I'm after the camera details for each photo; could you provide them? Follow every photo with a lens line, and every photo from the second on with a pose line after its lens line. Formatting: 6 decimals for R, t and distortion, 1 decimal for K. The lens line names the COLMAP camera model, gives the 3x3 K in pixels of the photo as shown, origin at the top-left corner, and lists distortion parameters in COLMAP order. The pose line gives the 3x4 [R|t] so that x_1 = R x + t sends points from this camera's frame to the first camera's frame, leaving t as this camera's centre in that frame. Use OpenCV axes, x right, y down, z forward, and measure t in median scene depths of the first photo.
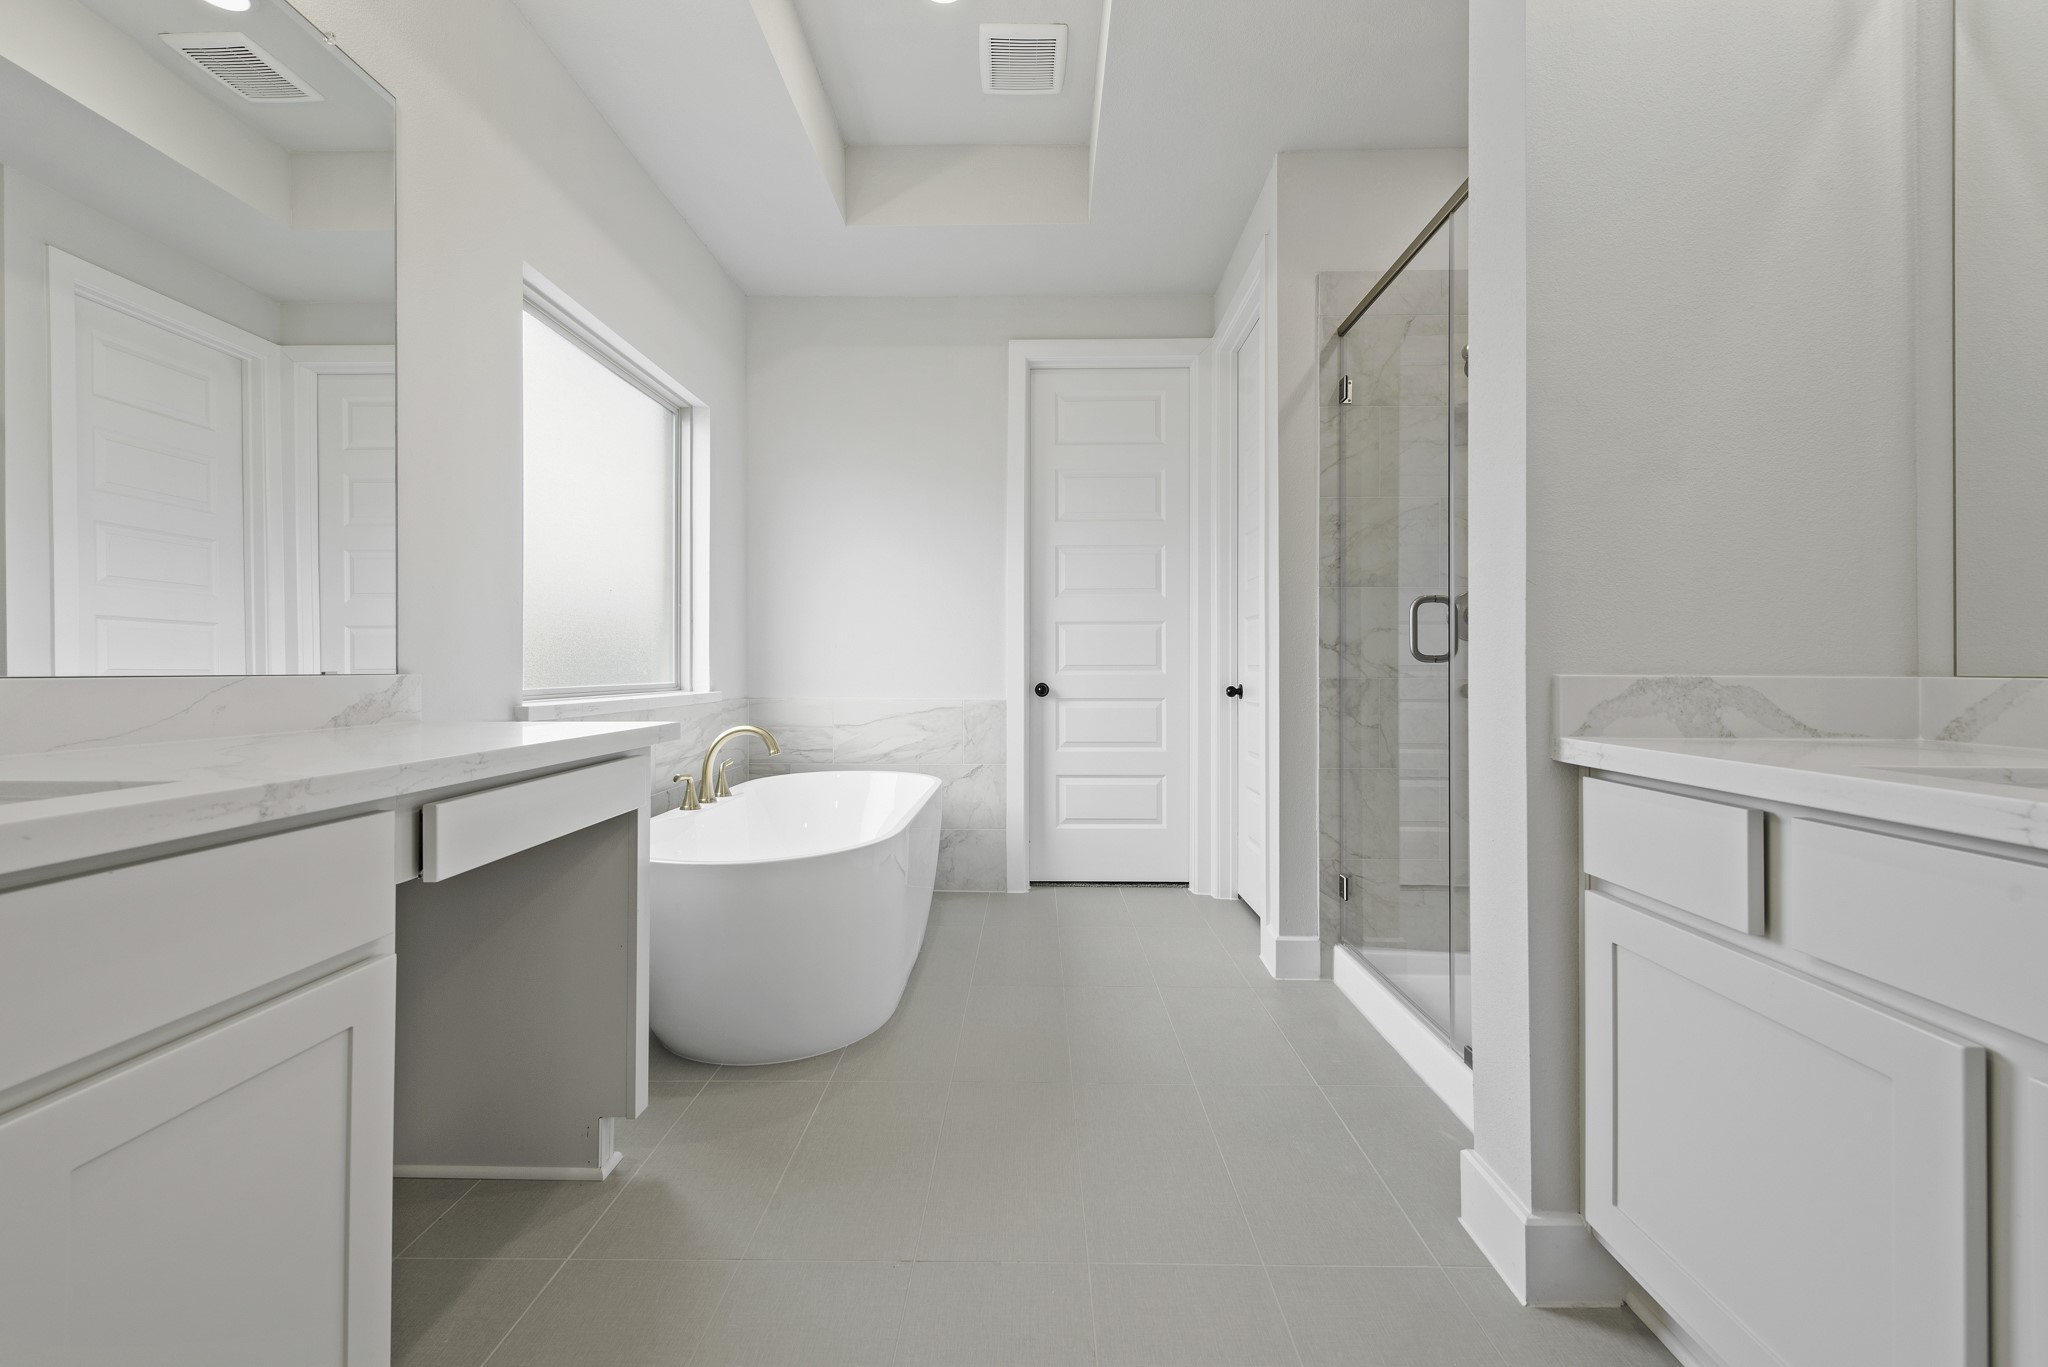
lens RADIAL K [[814.9, 0, 1026.2], [0, 814.9, 666.4], [0, 0, 1]] dist [0.017859, -0.009085]
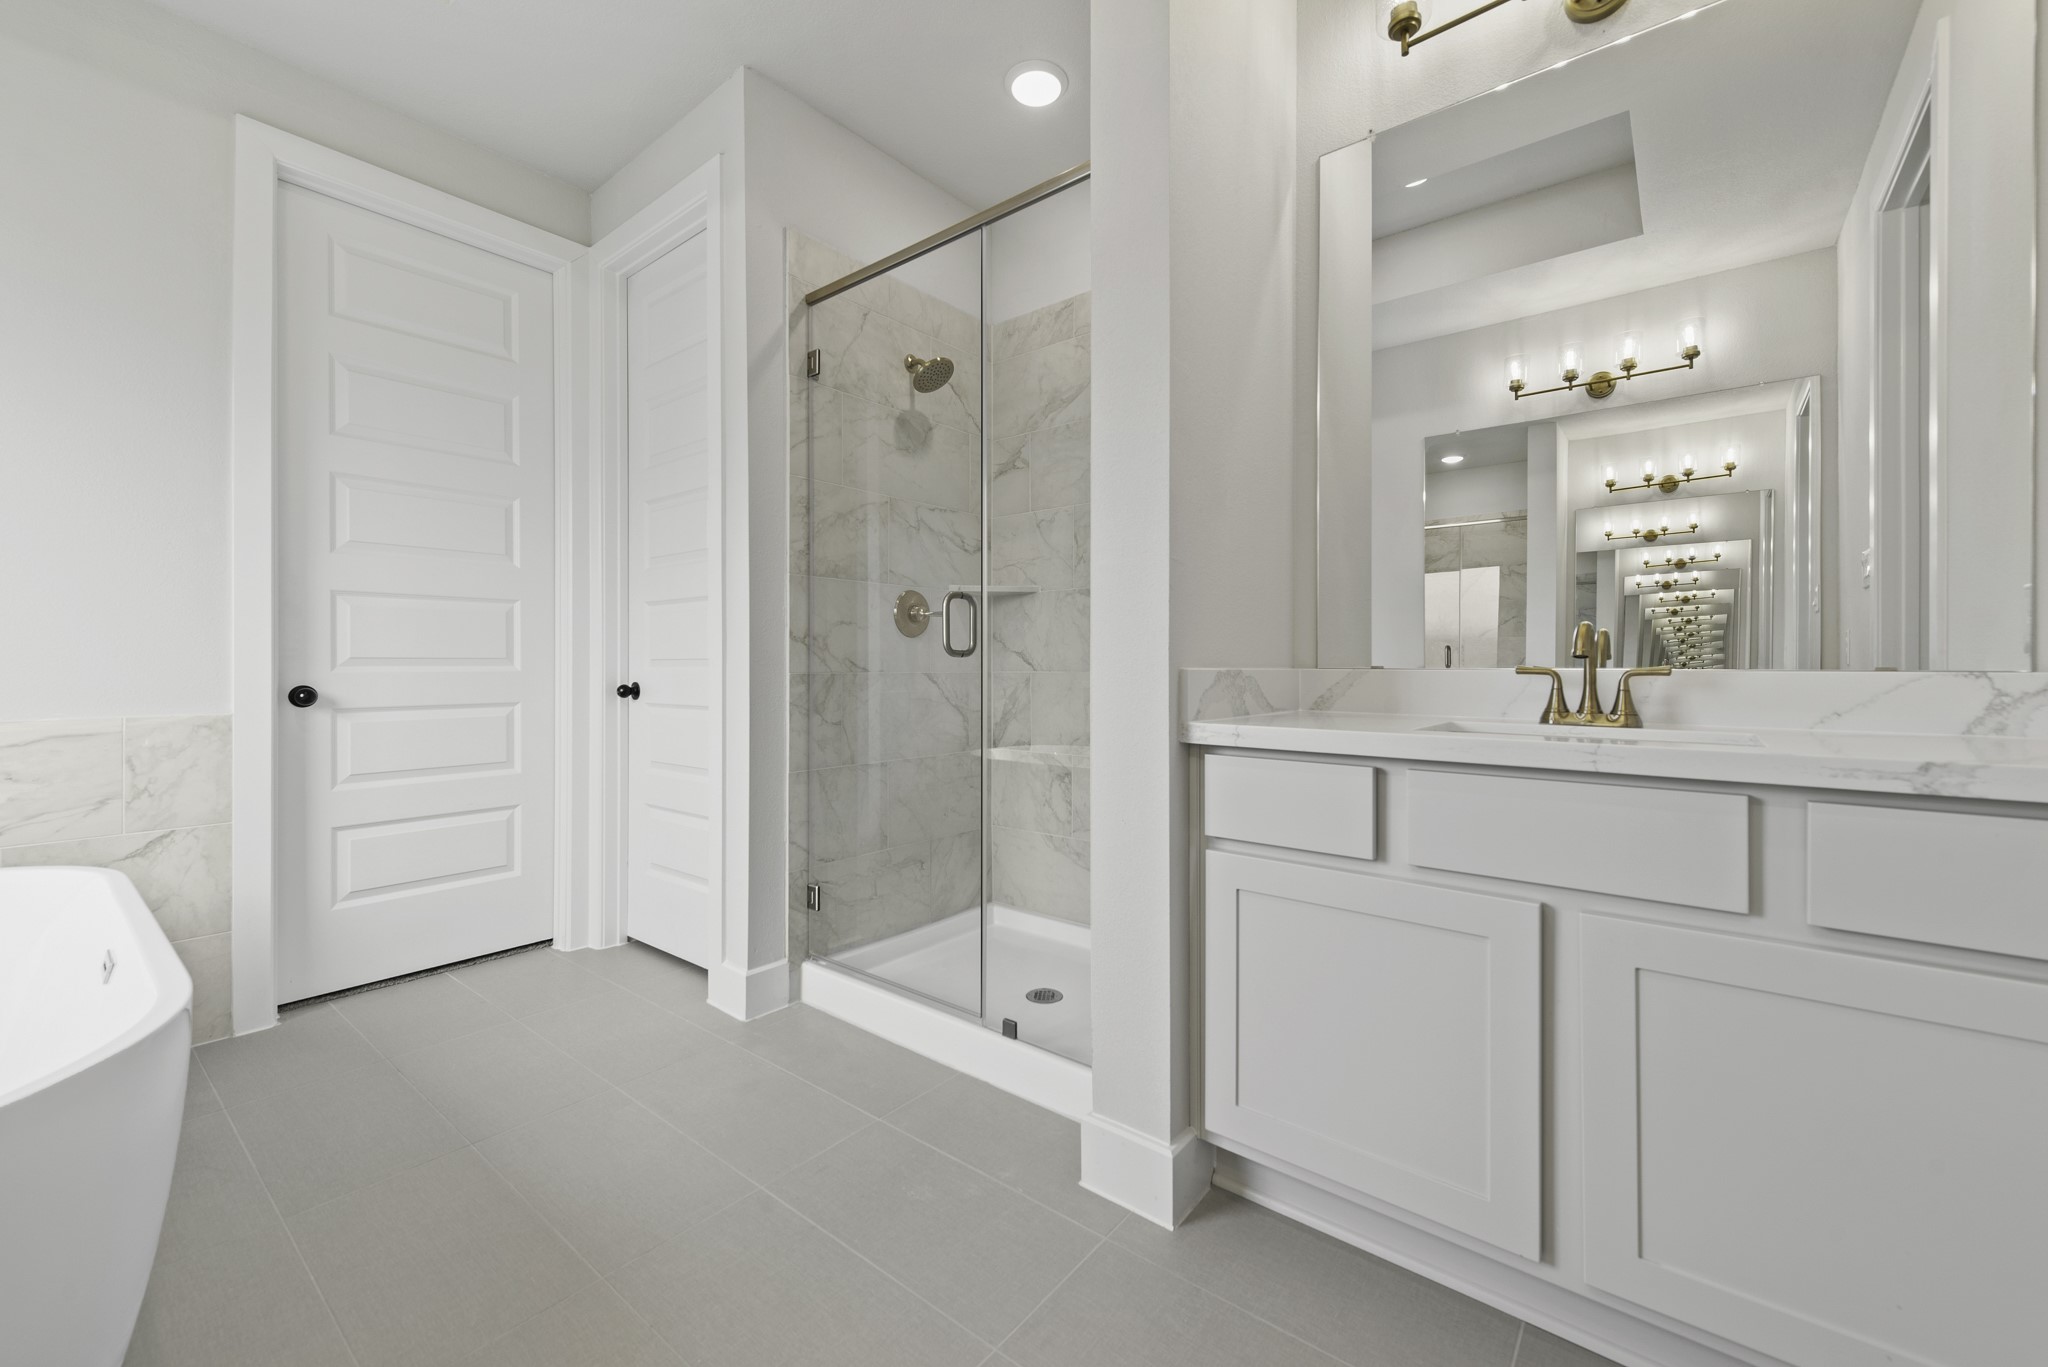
lens RADIAL K [[814.9, 0, 1026.2], [0, 814.9, 666.4], [0, 0, 1]] dist [0.017859, -0.009085]
pose [[0.611296, -0.001761, 0.791400, -0.199000], [-0.002756, 0.999987, 0.004354, 0.001615], [-0.791398, -0.004843, 0.611283, 0.236383]]
